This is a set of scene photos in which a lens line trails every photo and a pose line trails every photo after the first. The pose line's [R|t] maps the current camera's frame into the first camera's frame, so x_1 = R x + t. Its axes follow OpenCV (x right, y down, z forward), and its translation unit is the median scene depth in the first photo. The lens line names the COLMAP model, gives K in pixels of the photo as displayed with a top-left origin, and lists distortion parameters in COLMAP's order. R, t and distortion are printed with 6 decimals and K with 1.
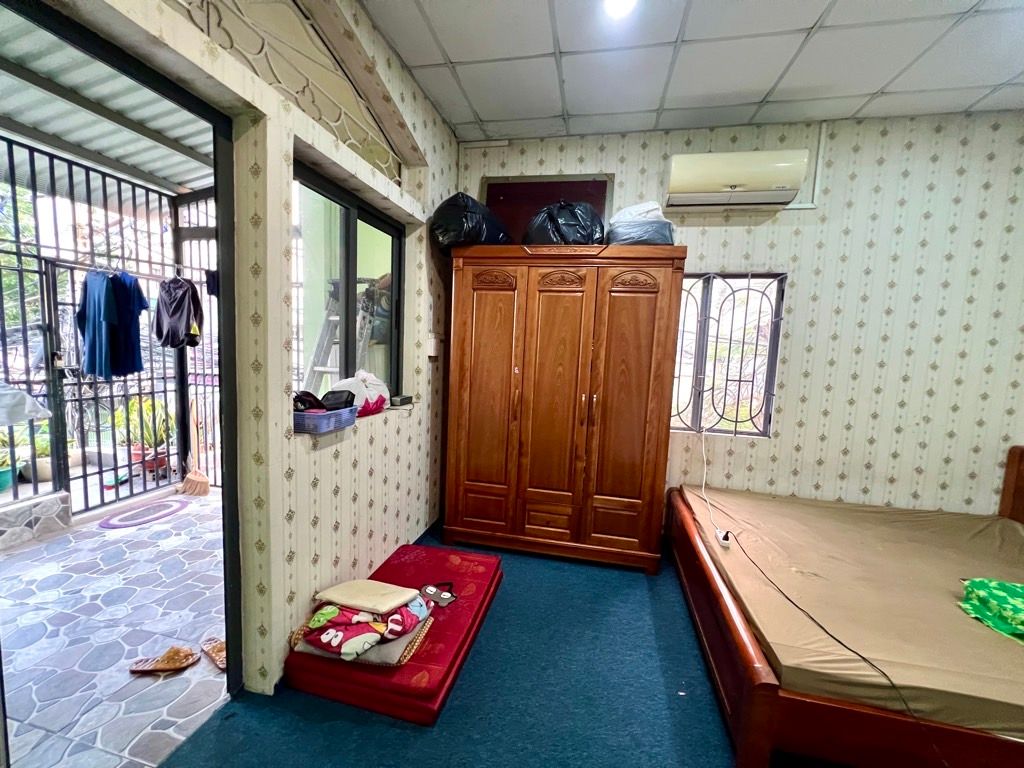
lens RADIAL K [[410.6, 0, 514.6], [0, 410.6, 385.8], [0, 0, 1]] dist [-0.002448, -0.000039]
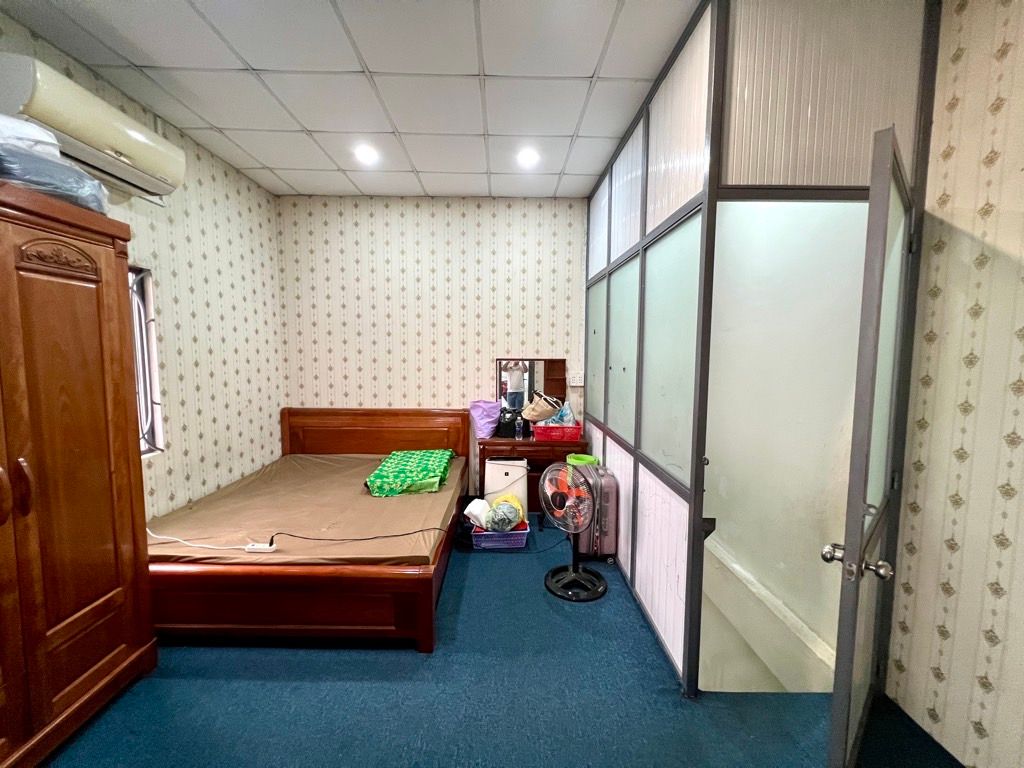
lens RADIAL K [[410.7, 0, 511.6], [0, 410.7, 384.0], [0, 0, 1]] dist [-0.000125, 0.001469]
pose [[-0.229811, -0.125022, 0.965172, -0.462352], [0.080040, 0.985927, 0.146769, -0.102312], [-0.969938, 0.110981, -0.216570, 0.484982]]
